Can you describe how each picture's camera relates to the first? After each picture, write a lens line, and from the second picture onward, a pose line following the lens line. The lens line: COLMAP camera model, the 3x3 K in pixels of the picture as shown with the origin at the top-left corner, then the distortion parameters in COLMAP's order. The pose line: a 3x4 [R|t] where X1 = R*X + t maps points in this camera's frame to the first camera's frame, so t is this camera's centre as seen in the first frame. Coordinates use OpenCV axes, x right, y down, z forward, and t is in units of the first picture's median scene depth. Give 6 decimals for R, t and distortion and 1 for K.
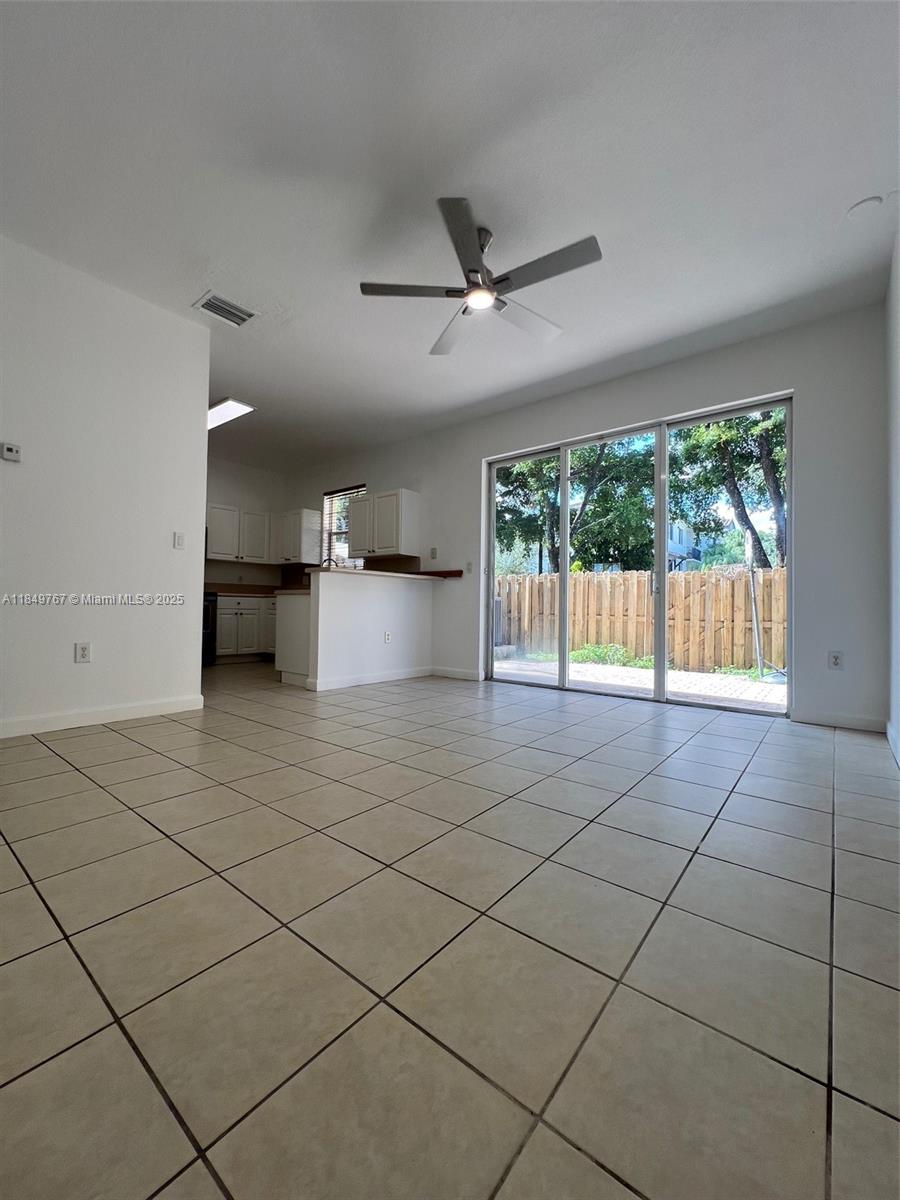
lens RADIAL K [[480.5, 0, 447.8], [0, 480.5, 602.8], [0, 0, 1]] dist [-0.001020, 0.000304]
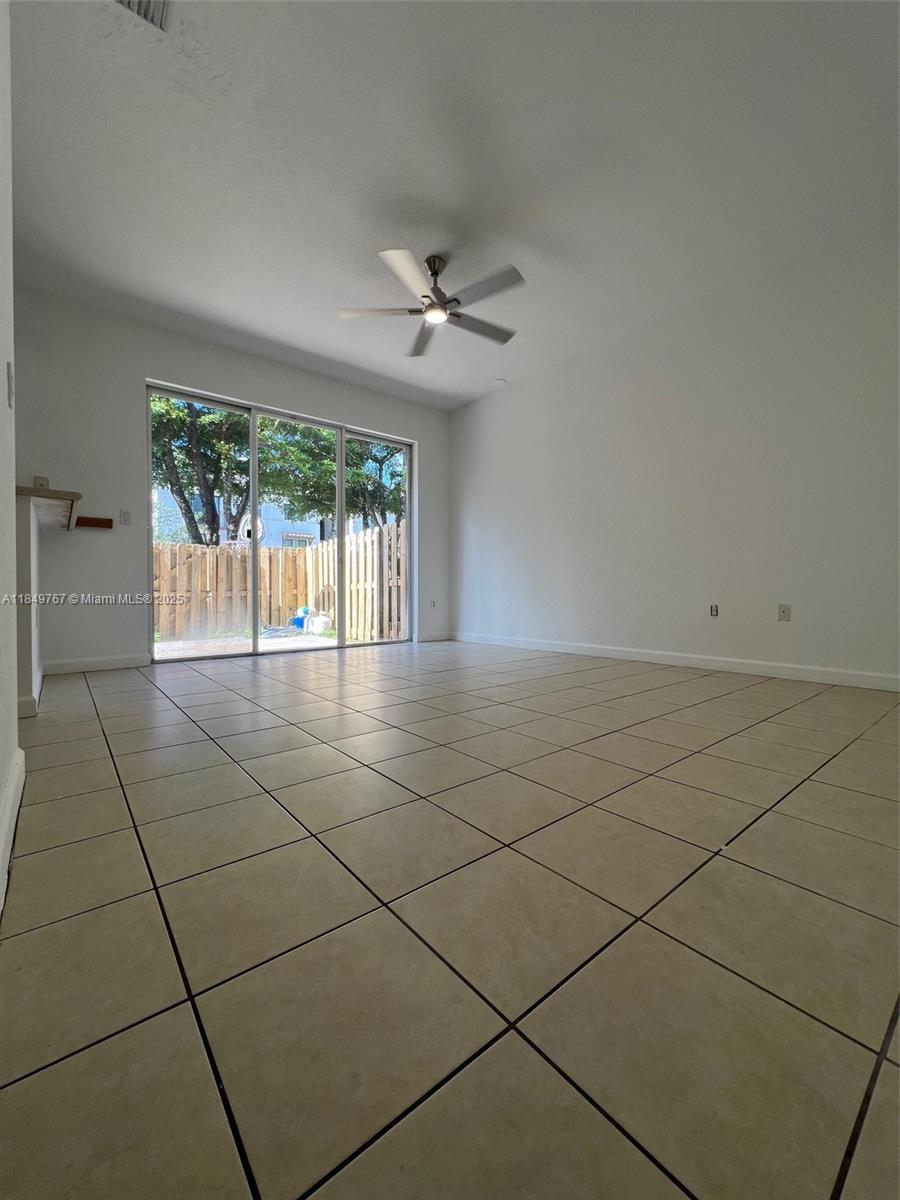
lens RADIAL K [[480.5, 0, 446.2], [0, 480.5, 598.0], [0, 0, 1]] dist [-0.001020, 0.000304]
pose [[0.201537, -0.028389, 0.979069, -0.385296], [-0.005706, 0.999529, 0.030157, 0.016799], [-0.979464, -0.011664, 0.201281, 0.246891]]
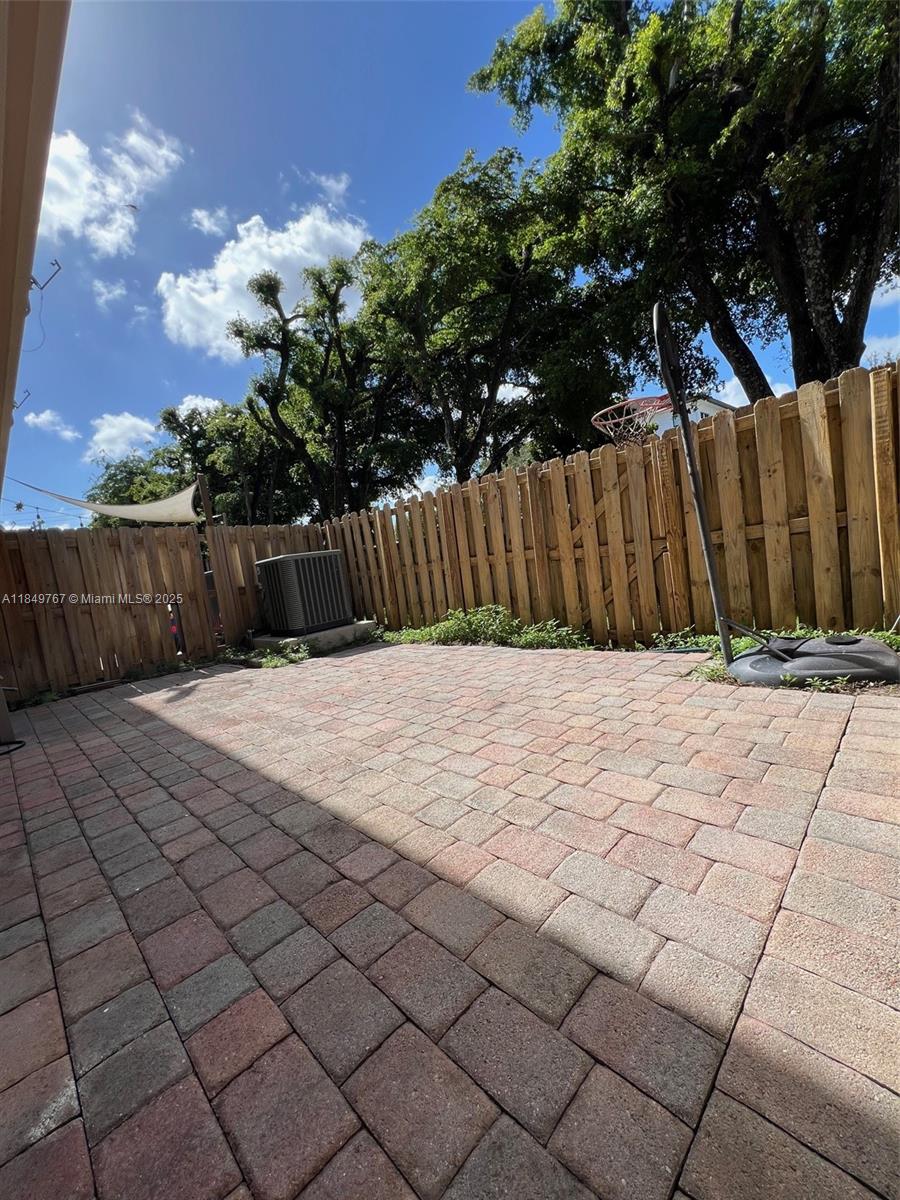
lens RADIAL K [[480.5, 0, 452.2], [0, 480.5, 598.3], [0, 0, 1]] dist [-0.001020, 0.000304]
pose [[0.982590, -0.143497, -0.118009, 0.405300], [0.155094, 0.983247, 0.095761, 0.018446], [0.102290, -0.112396, 0.988384, 0.485679]]
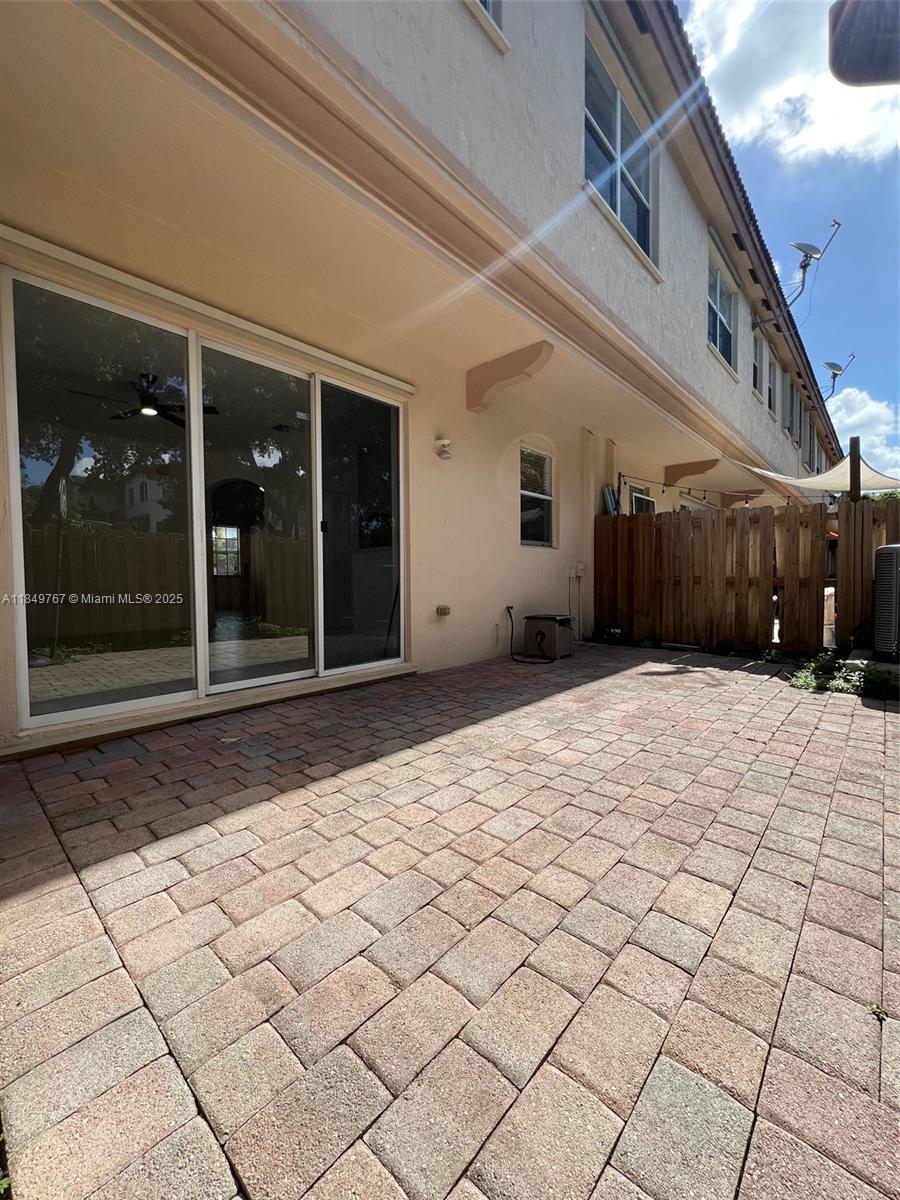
lens RADIAL K [[480.5, 0, 443.2], [0, 480.5, 591.9], [0, 0, 1]] dist [-0.001020, 0.000304]
pose [[-0.064892, 0.012367, -0.997816, 0.699475], [0.018512, 0.999766, 0.011187, 0.021231], [0.997721, -0.017746, -0.065106, 0.843116]]
